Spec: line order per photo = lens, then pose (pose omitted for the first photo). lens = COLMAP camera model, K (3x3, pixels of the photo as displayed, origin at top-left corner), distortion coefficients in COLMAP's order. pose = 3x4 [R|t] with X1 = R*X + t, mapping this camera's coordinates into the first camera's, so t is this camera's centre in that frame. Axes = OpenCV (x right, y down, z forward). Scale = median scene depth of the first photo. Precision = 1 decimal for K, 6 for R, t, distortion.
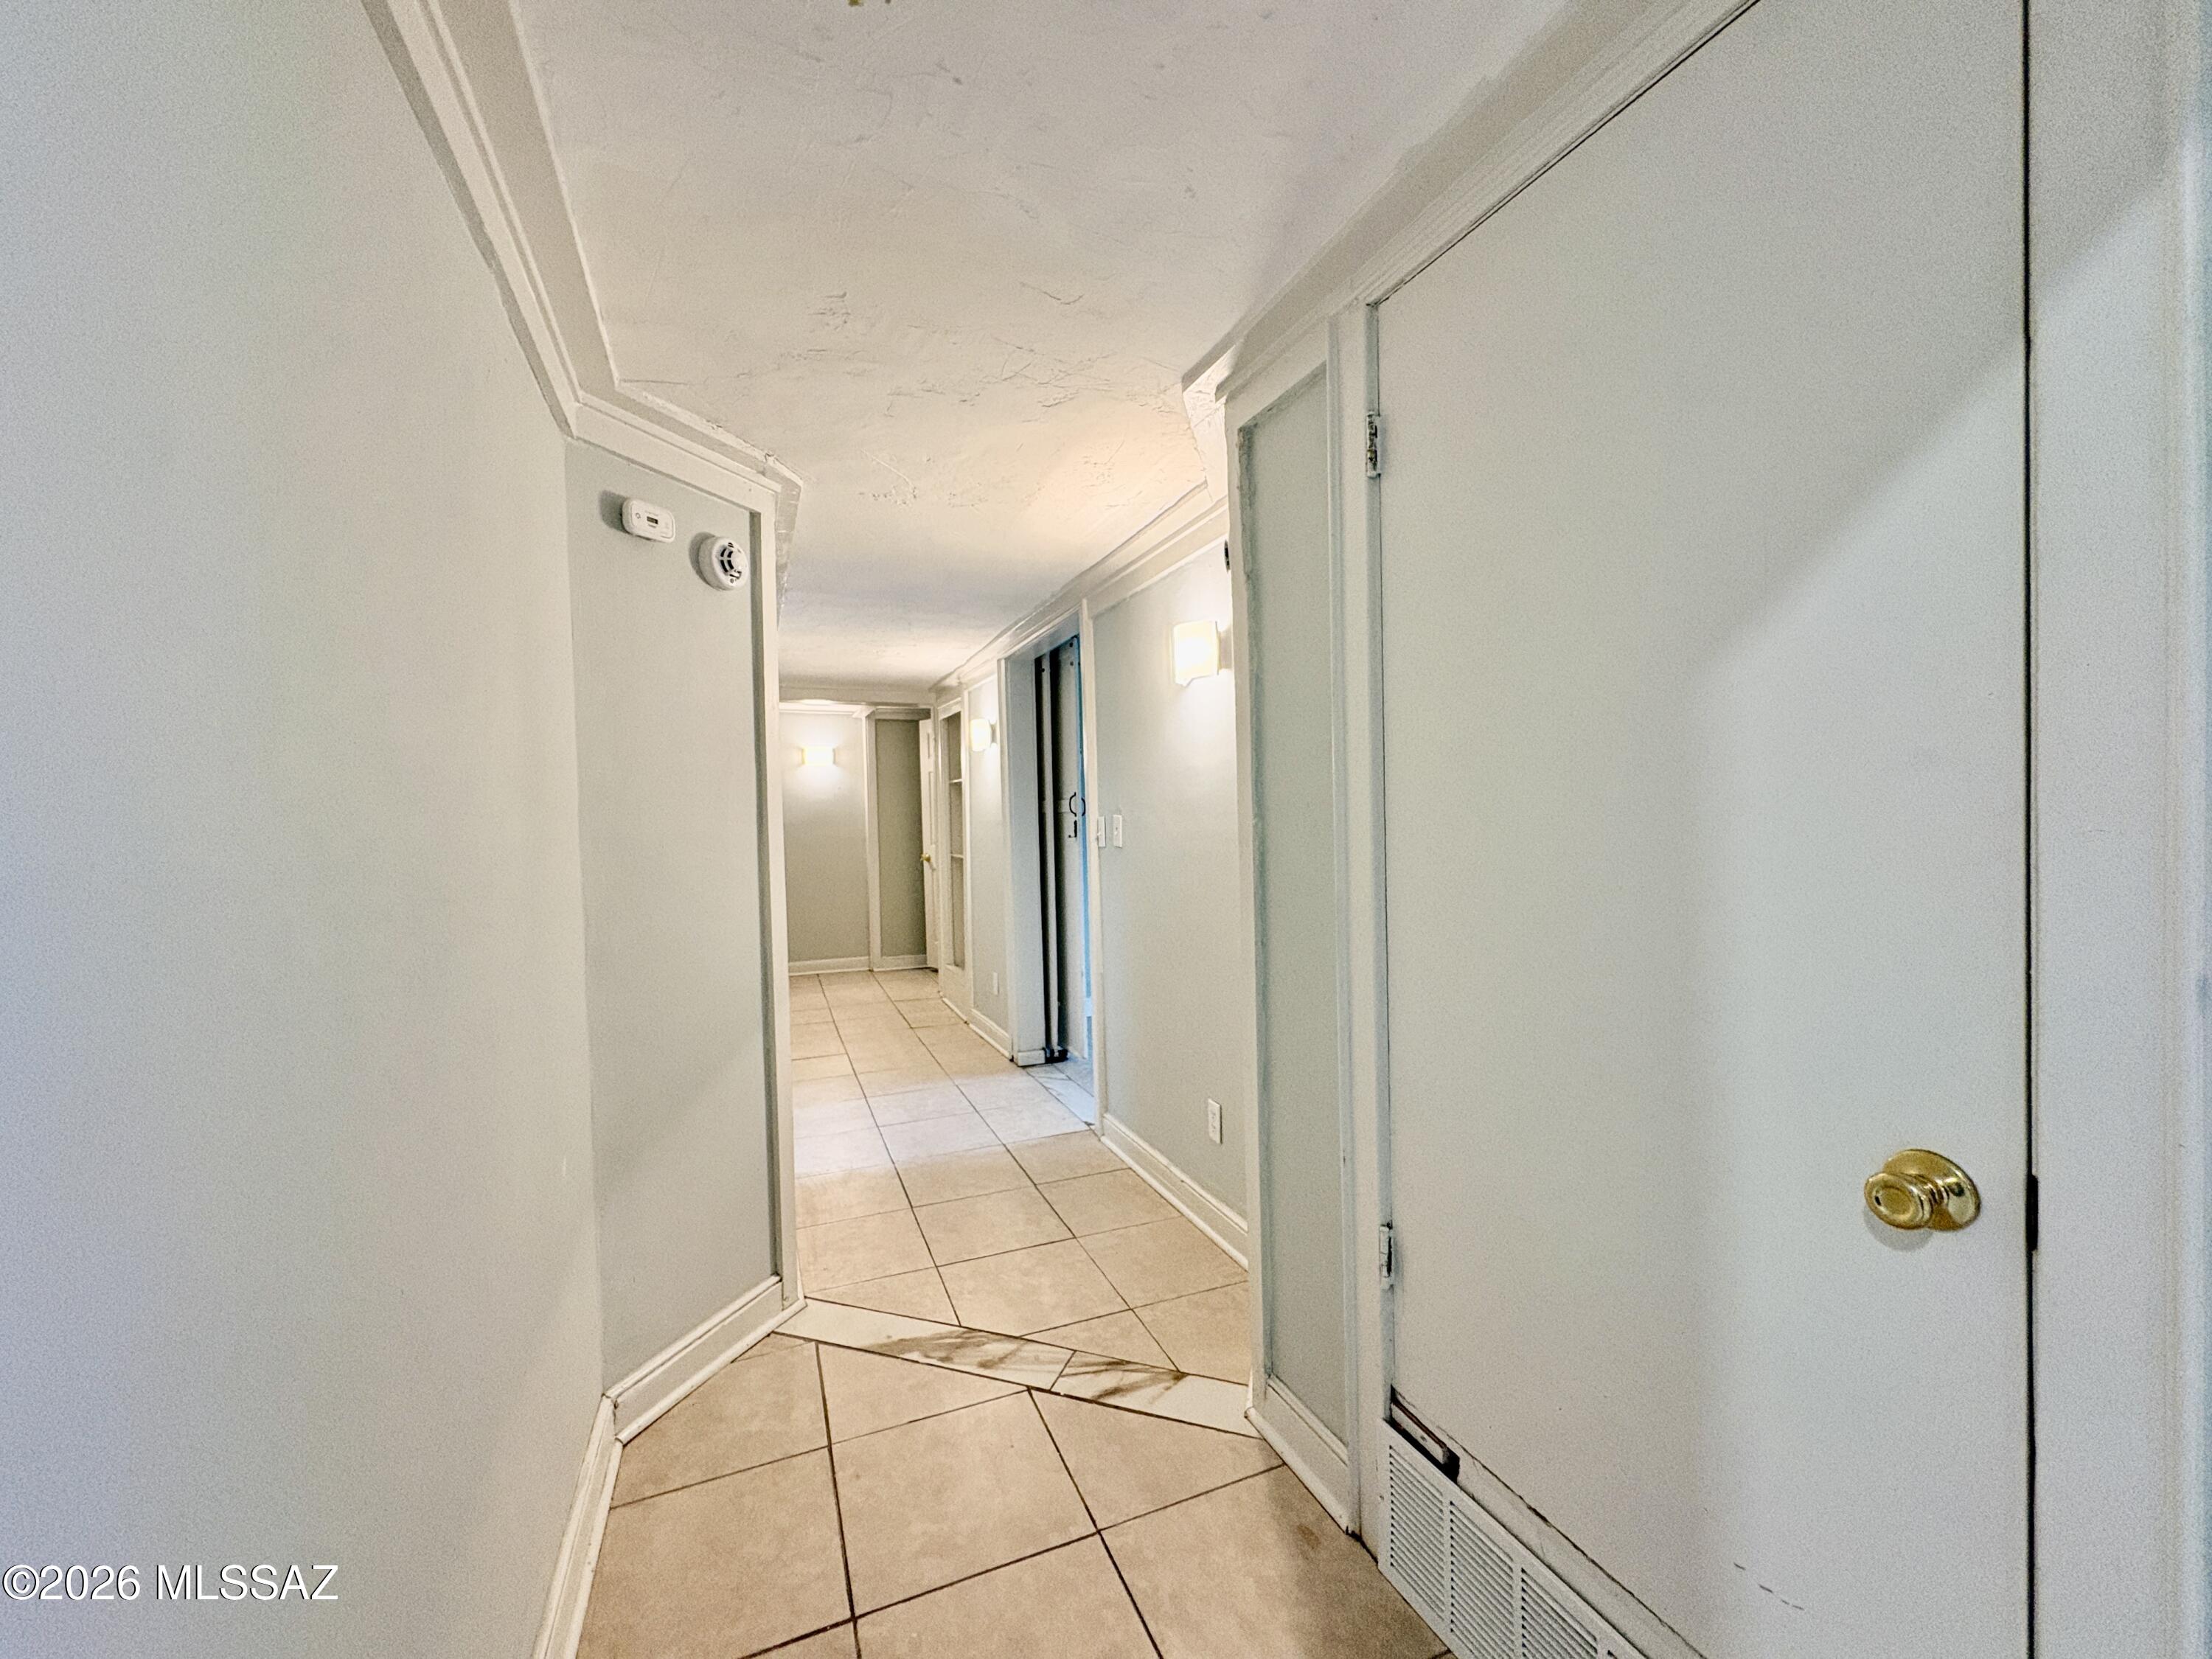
lens RADIAL K [[879.4, 0, 1111.2], [0, 879.4, 831.3], [0, 0, 1]] dist [0.000416, 0.000429]
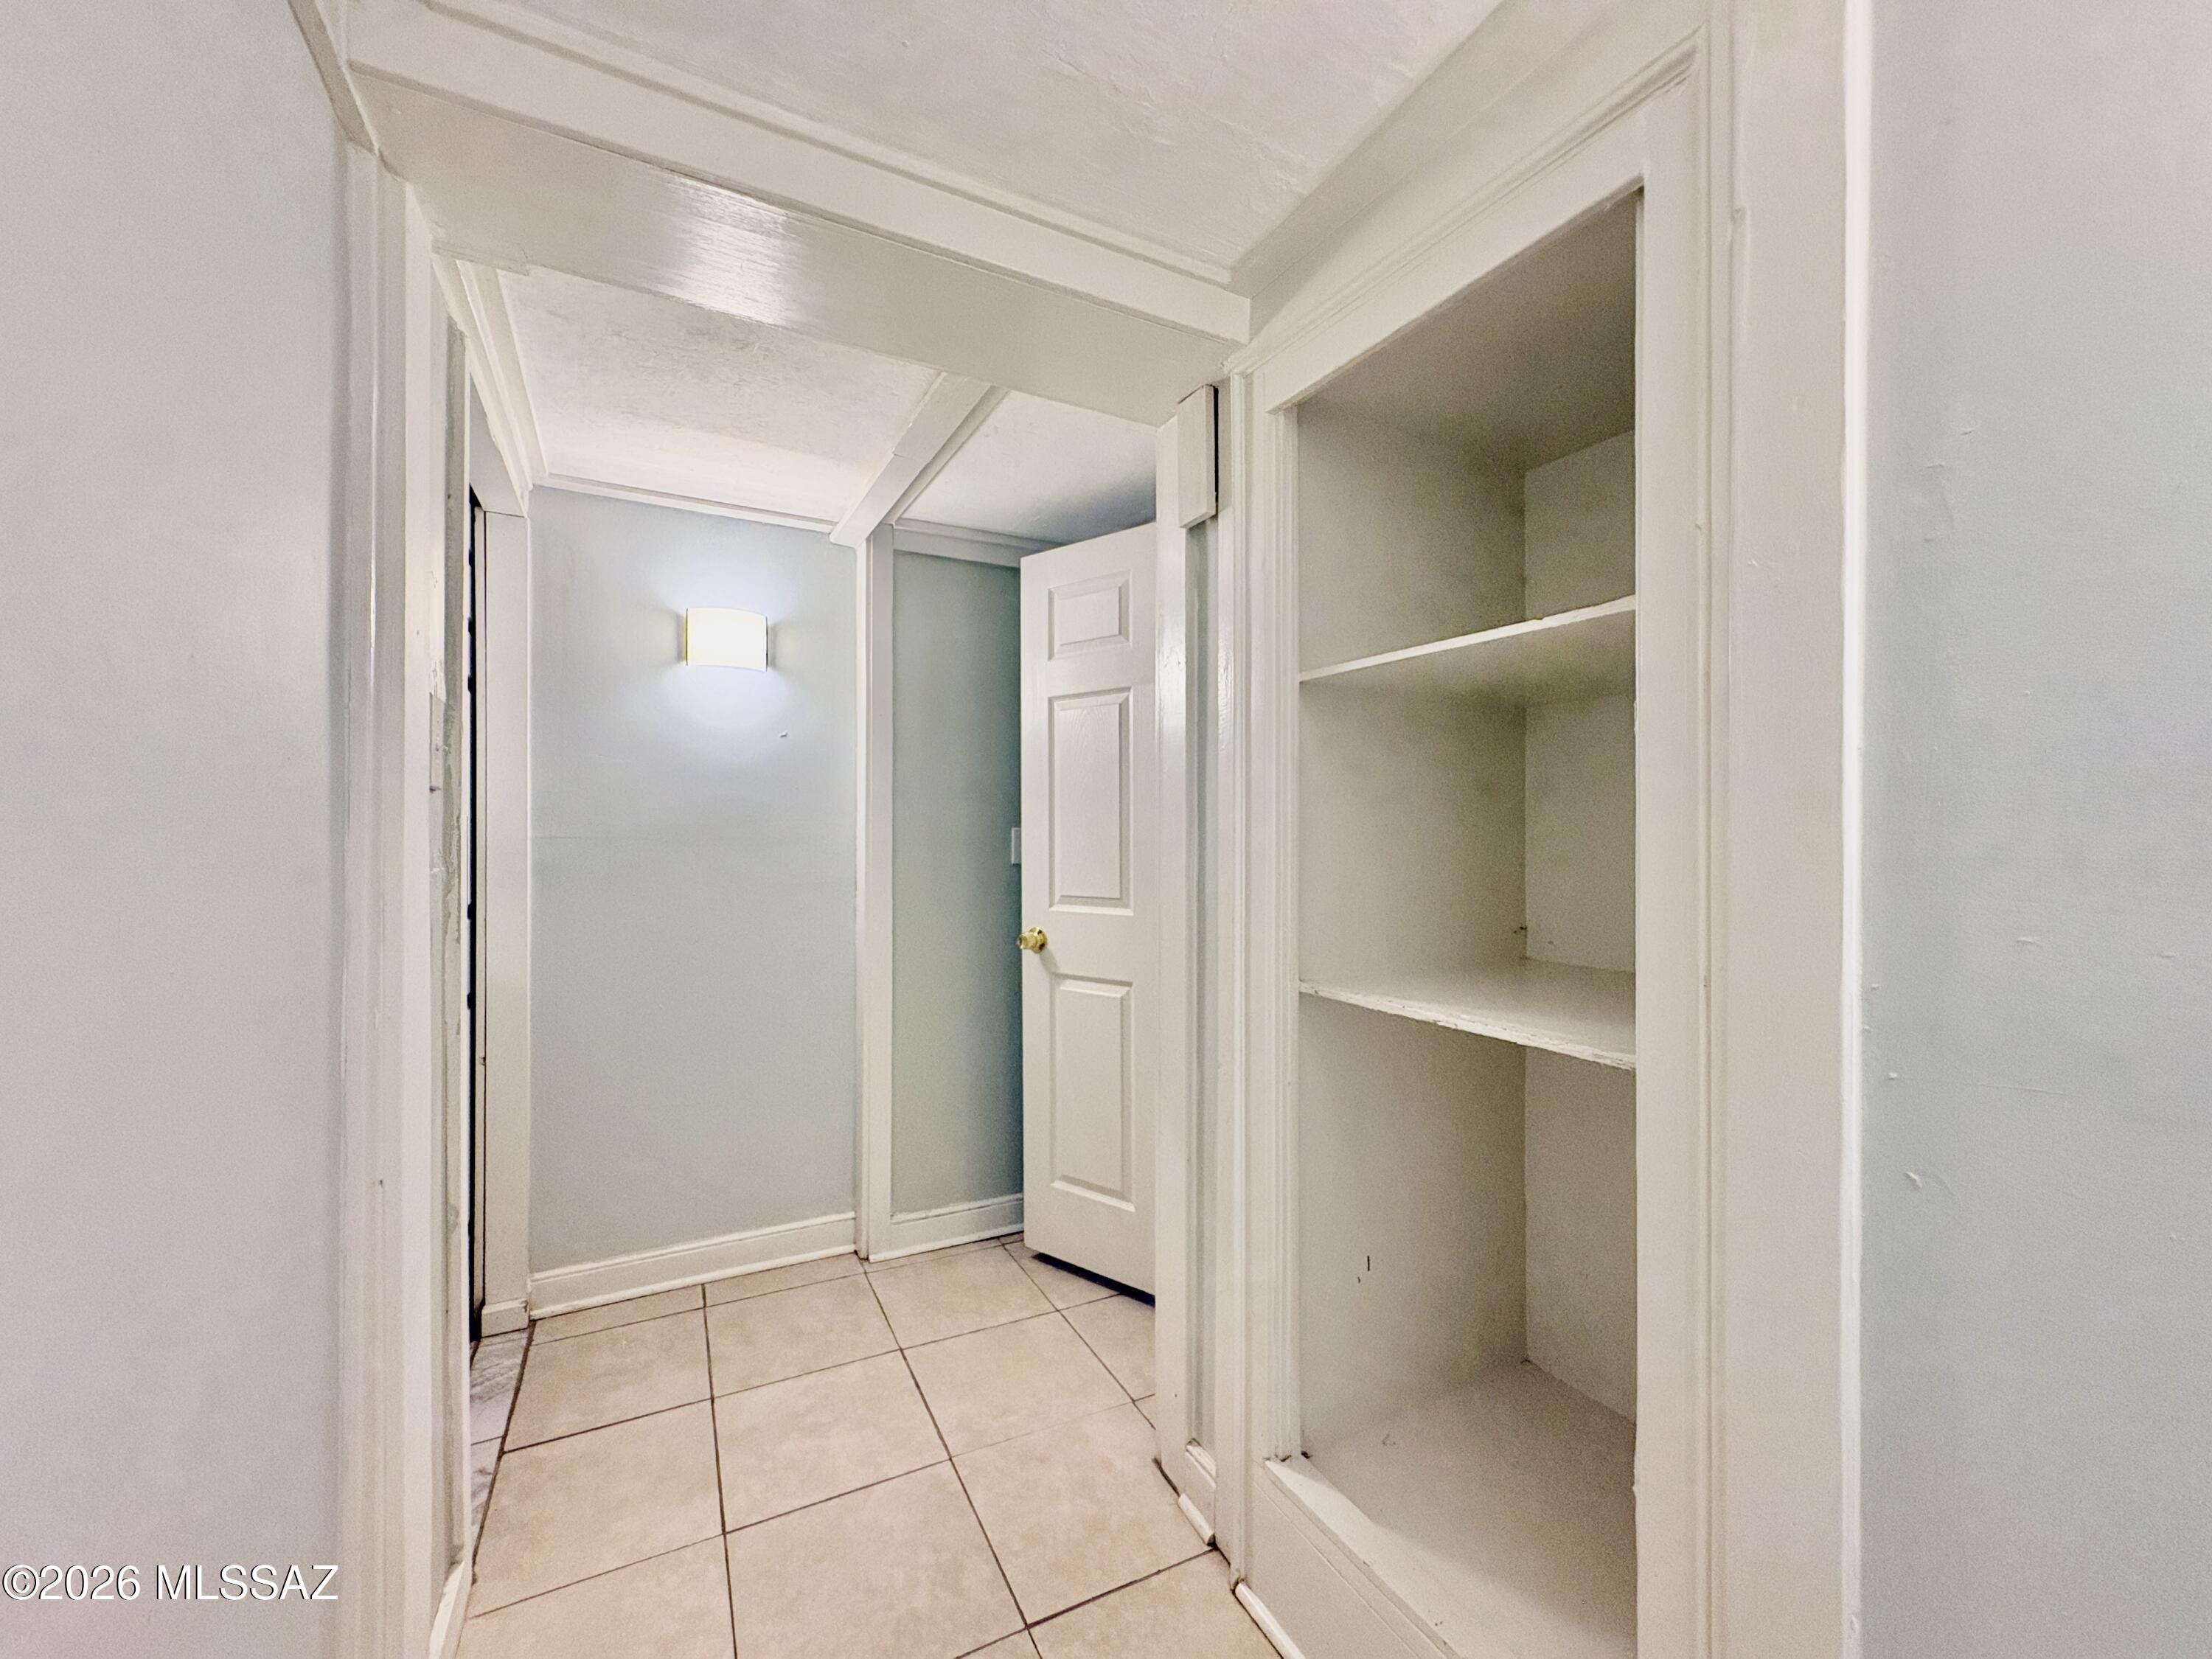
lens RADIAL K [[879.4, 0, 1102.2], [0, 879.4, 845.4], [0, 0, 1]] dist [0.000416, 0.000429]
pose [[0.996856, 0.029844, 0.073393, -0.206871], [-0.029185, 0.999524, -0.010028, -0.004324], [-0.073657, 0.007855, 0.997253, 0.637441]]
